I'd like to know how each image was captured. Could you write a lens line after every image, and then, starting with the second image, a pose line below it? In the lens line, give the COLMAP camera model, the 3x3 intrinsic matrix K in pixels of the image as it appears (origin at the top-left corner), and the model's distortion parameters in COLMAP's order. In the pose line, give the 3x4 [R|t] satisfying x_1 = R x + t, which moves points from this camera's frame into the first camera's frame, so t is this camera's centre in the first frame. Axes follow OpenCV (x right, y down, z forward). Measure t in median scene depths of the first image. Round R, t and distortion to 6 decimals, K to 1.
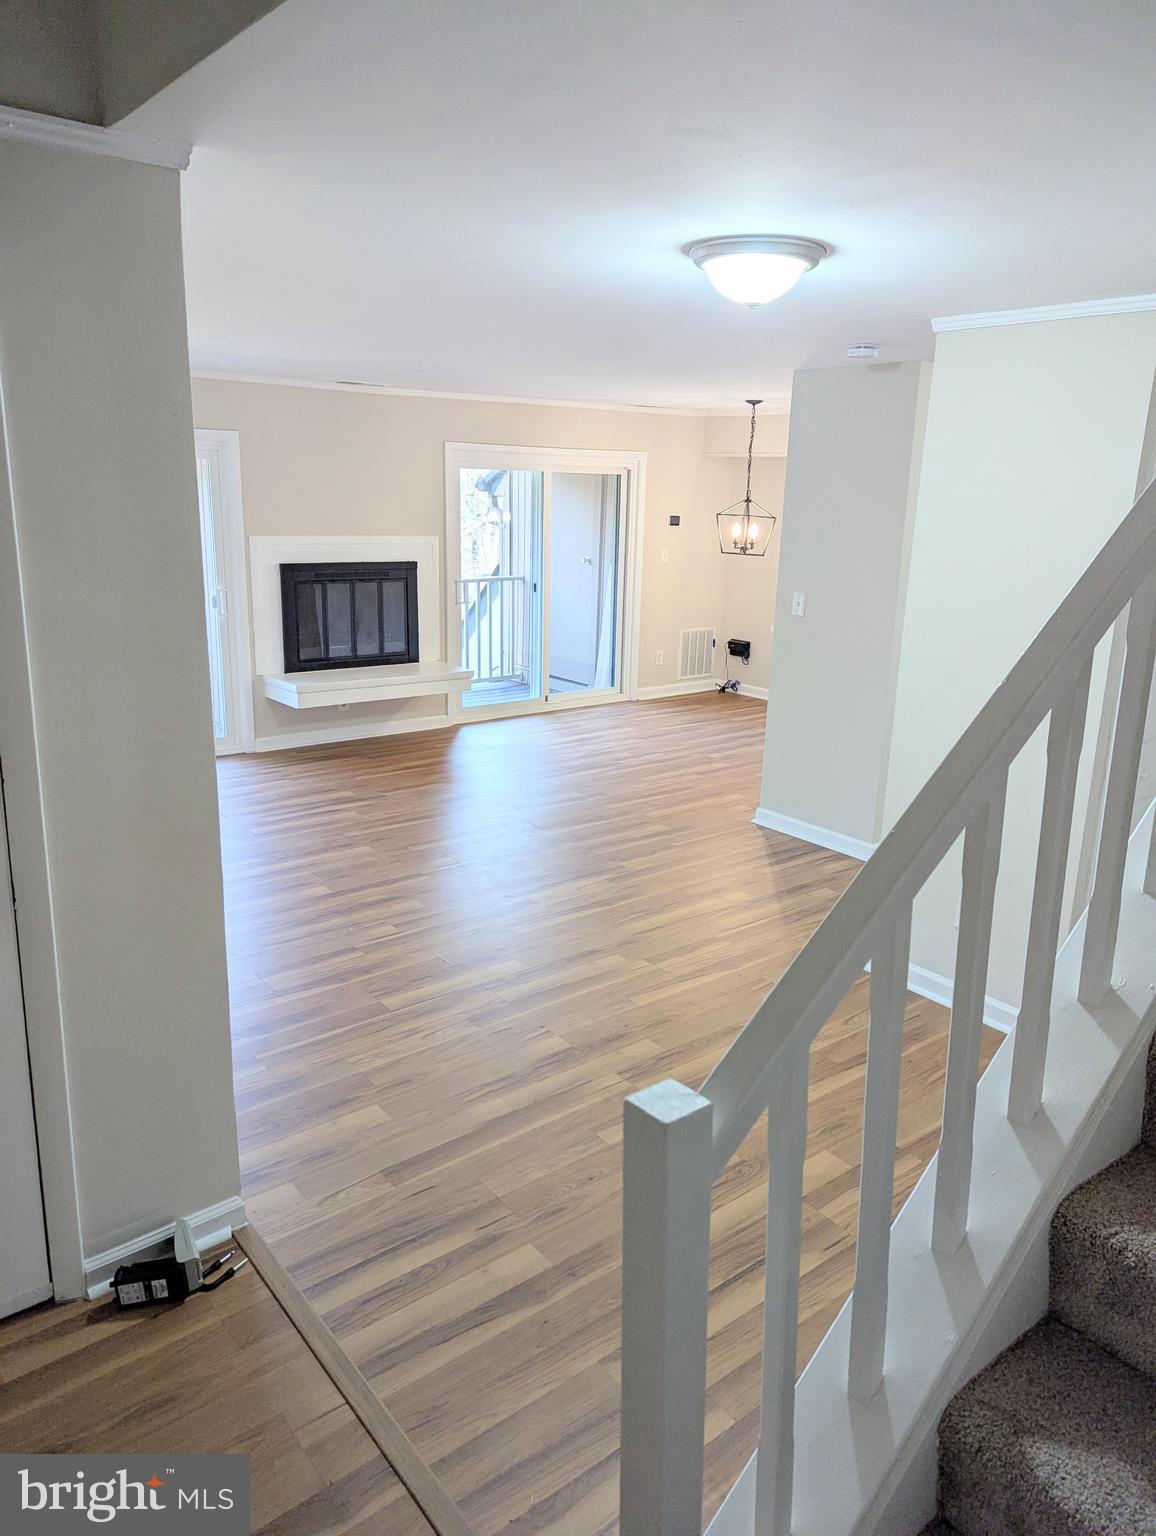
lens RADIAL K [[1066.6, 0, 578.0], [0, 1066.6, 768.0], [0, 0, 1]] dist [0.078345, -0.071998]
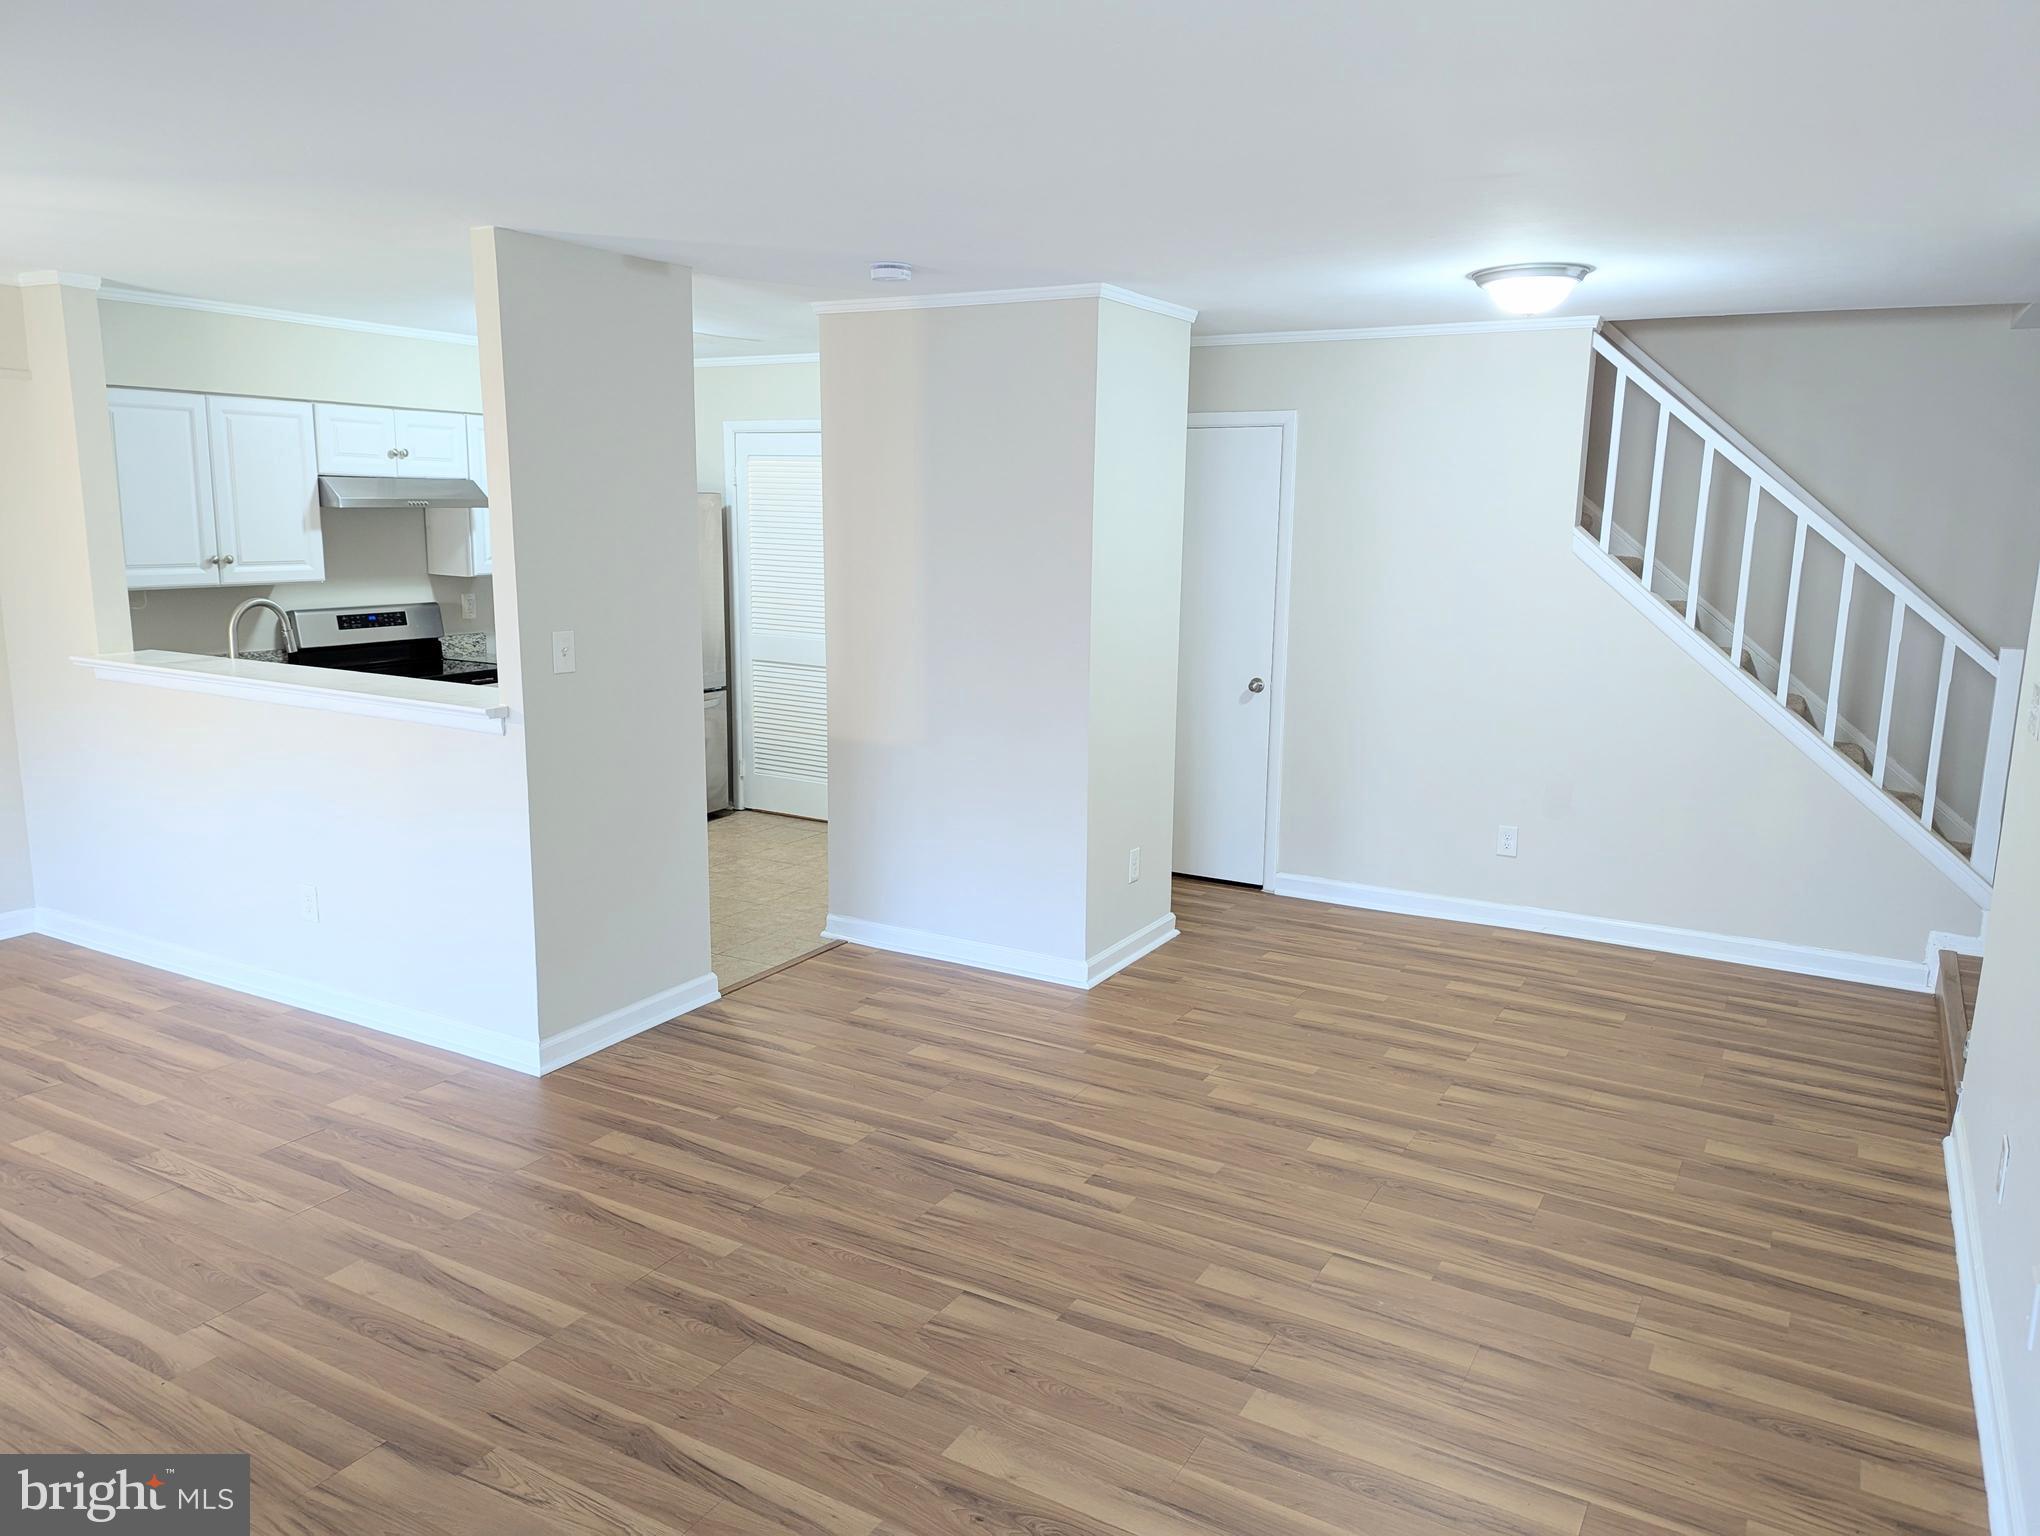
lens RADIAL K [[1416.5, 0, 1029.5], [0, 1416.5, 781.3], [0, 0, 1]] dist [0.078345, -0.071998]
pose [[-0.368350, -0.215402, 0.904390, -0.608728], [0.217971, 0.925665, 0.309247, -0.284892], [-0.903774, 0.311042, -0.294017, 1.075678]]
